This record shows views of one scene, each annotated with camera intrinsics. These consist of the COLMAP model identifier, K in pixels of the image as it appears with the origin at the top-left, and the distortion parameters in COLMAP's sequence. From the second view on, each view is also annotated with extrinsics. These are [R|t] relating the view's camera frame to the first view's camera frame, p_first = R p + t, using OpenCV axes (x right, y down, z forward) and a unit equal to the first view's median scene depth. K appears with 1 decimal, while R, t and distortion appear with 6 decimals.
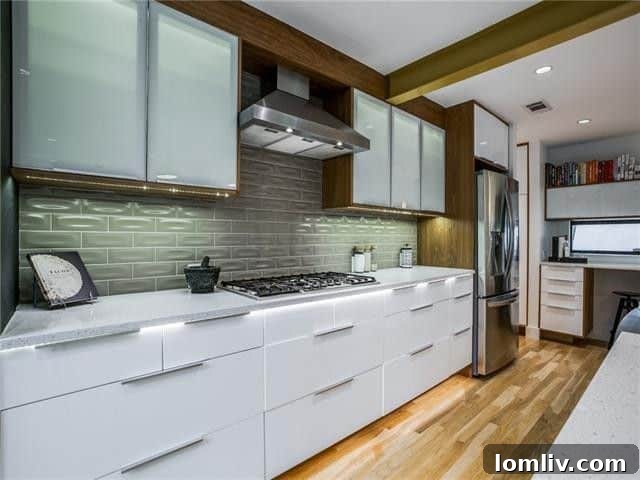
lens RADIAL K [[309.4, 0, 324.0], [0, 309.4, 237.7], [0, 0, 1]] dist [-0.001008, 0.001612]
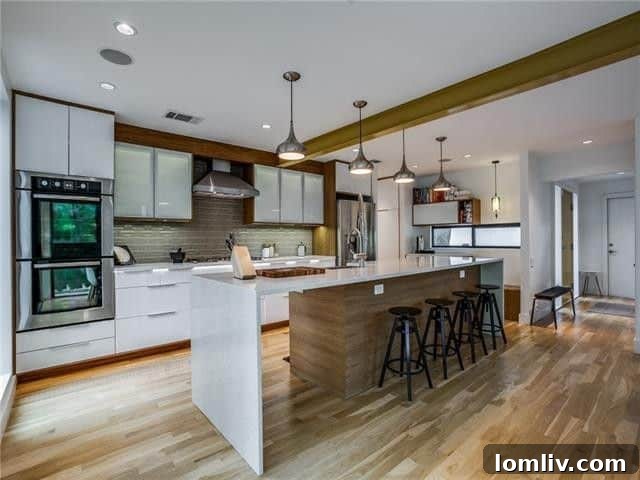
lens RADIAL K [[309.4, 0, 316.1], [0, 309.4, 240.8], [0, 0, 1]] dist [-0.001008, 0.001612]
pose [[0.999770, -0.009348, -0.019289, 0.440435], [0.009456, 0.999940, 0.005514, 0.004358], [0.019236, -0.005695, 0.999799, -0.828111]]
